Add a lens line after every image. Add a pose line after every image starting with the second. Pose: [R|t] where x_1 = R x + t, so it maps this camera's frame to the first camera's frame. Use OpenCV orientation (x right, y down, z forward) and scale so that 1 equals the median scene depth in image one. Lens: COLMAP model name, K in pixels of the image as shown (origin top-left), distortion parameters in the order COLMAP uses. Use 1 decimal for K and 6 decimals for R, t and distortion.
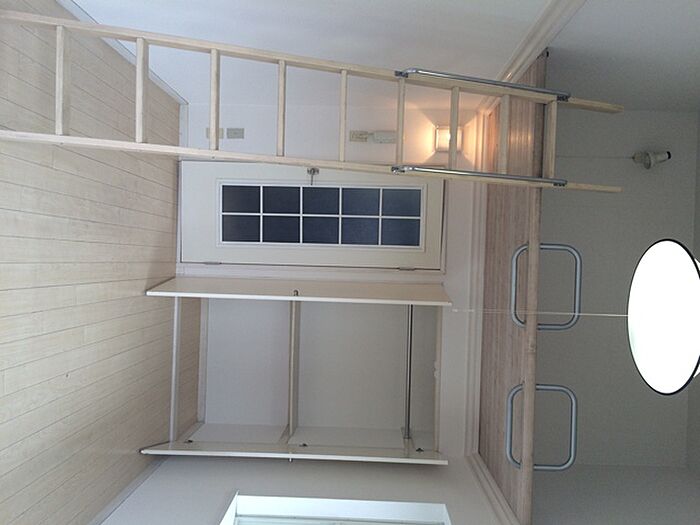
lens RADIAL K [[600.1, 0, 352.3], [0, 600.1, 264.5], [0, 0, 1]] dist [0.049641, -0.012552]
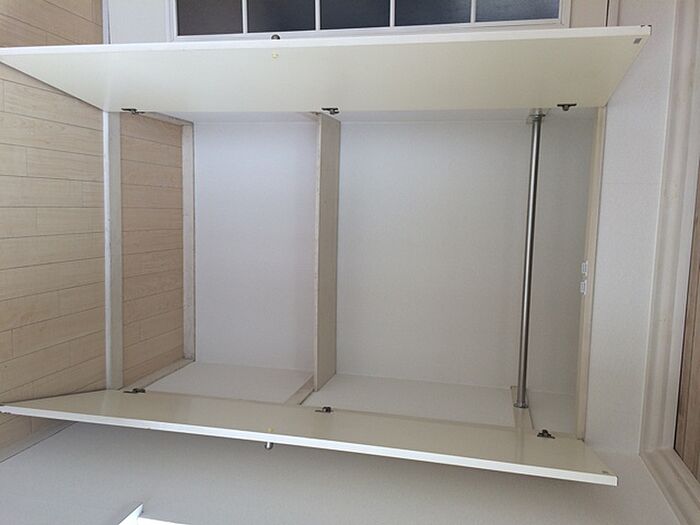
lens RADIAL K [[600.1, 0, 349.5], [0, 600.1, 261.3], [0, 0, 1]] dist [0.049641, -0.012552]
pose [[0.980388, 0.015961, -0.196428, 0.047075], [0.001805, 0.995946, 0.089936, 0.114911], [0.197067, -0.088527, 0.976385, 0.477101]]
